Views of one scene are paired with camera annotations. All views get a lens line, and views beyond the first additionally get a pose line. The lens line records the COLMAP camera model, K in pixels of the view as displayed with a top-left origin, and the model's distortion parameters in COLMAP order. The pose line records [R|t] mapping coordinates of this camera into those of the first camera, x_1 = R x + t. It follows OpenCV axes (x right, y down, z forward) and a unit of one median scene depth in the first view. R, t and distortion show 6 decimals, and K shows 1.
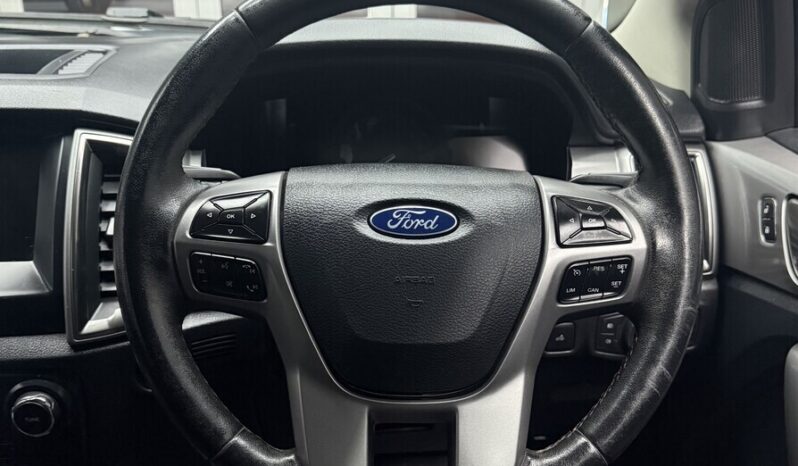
lens RADIAL K [[788.9, 0, 399.1], [0, 788.9, 234.4], [0, 0, 1]] dist [0.027812, 0.000000]
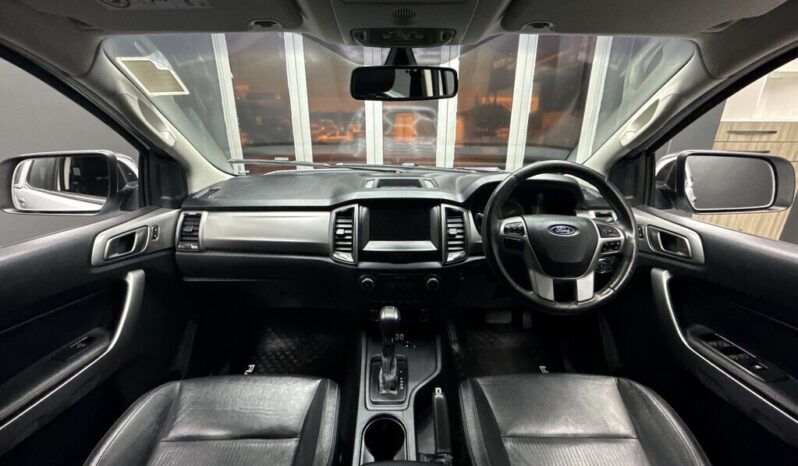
lens RADIAL K [[315.1, 0, 399.7], [0, 315.1, 232.3], [0, 0, 1]] dist [-0.000576, 0.000968]
pose [[0.999491, 0.012570, -0.029310, -0.704653], [-0.013245, 0.999649, -0.022947, 0.036953], [0.029011, 0.023323, 0.999307, -0.516474]]
